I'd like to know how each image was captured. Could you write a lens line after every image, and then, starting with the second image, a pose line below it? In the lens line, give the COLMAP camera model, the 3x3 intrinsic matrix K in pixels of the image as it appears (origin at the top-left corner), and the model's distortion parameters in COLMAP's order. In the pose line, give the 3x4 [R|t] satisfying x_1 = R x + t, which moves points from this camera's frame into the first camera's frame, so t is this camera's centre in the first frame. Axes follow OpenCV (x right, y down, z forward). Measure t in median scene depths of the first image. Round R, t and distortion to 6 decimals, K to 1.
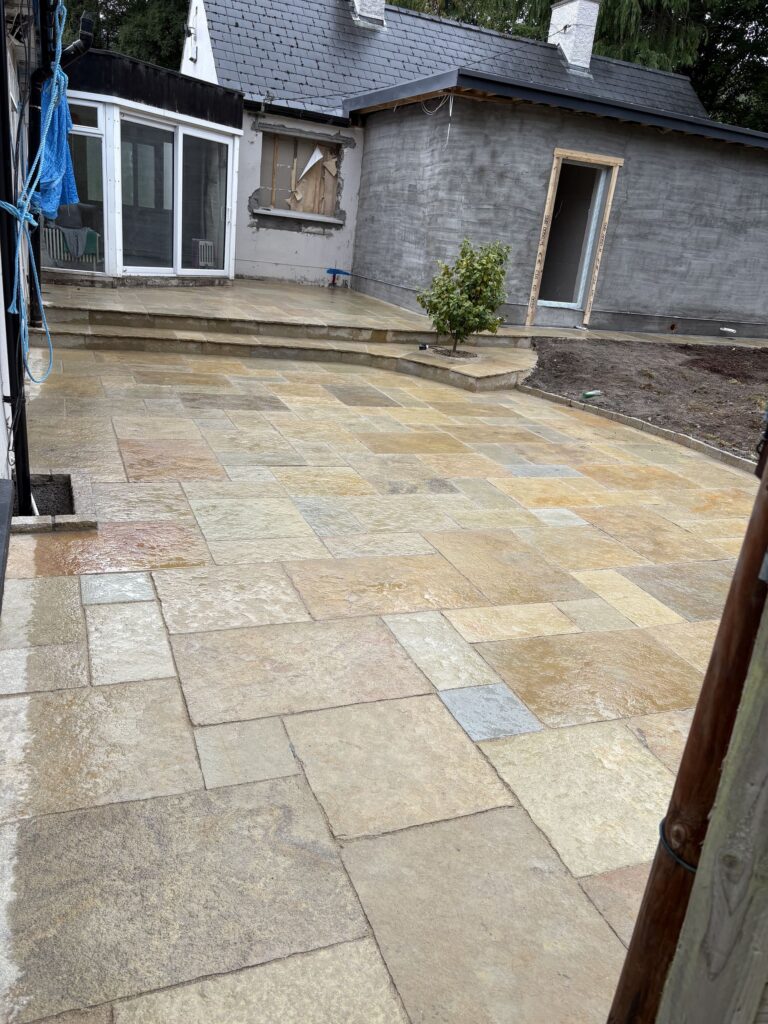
lens RADIAL K [[778.6, 0, 387.8], [0, 778.6, 508.8], [0, 0, 1]] dist [0.073663, -0.069933]
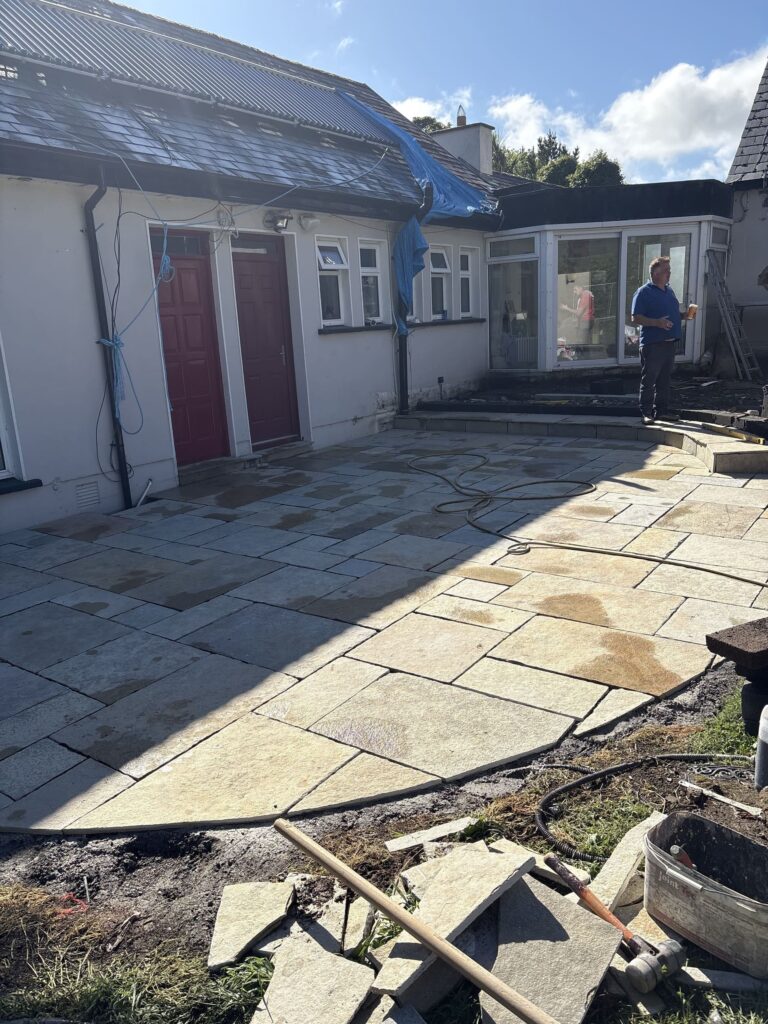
lens RADIAL K [[778.6, 0, 386.6], [0, 778.6, 513.3], [0, 0, 1]] dist [0.073663, -0.069933]
pose [[0.513347, 0.076498, -0.854765, 0.584769], [-0.182699, 0.982928, -0.021755, -0.024005], [0.838508, 0.167333, 0.518559, 0.261950]]
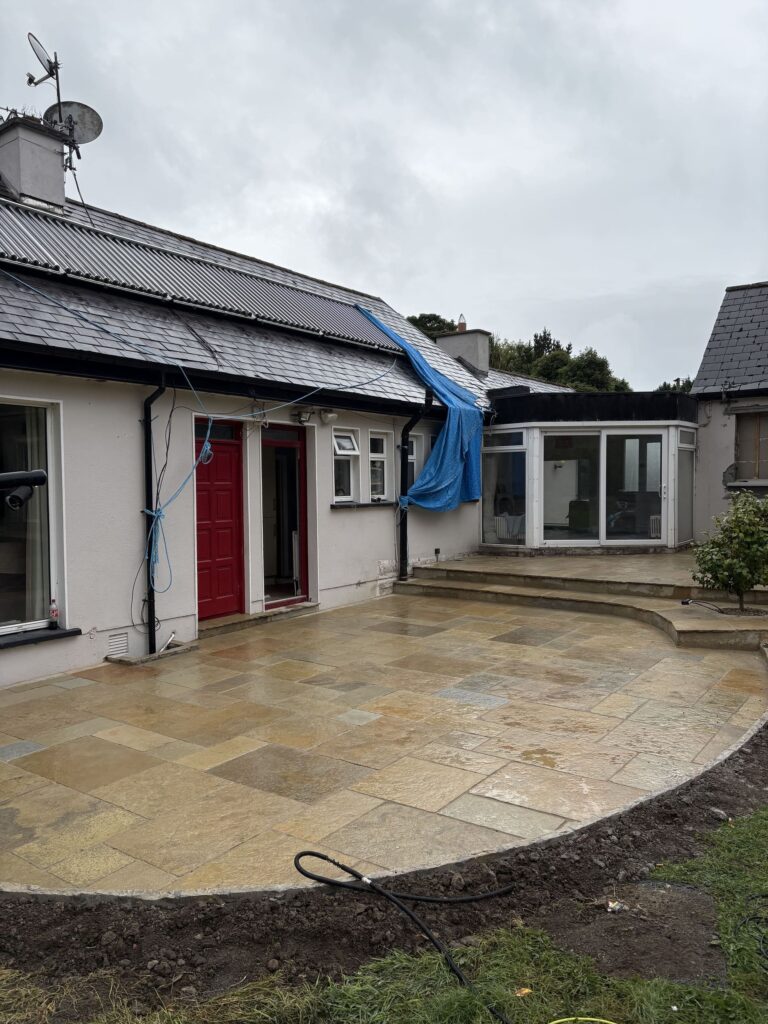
lens RADIAL K [[778.6, 0, 384.8], [0, 778.6, 509.6], [0, 0, 1]] dist [0.073663, -0.069933]
pose [[0.513561, -0.085164, -0.853816, 0.669892], [-0.222089, 0.947961, -0.228138, -0.013769], [0.828814, 0.306786, 0.467921, 0.208171]]
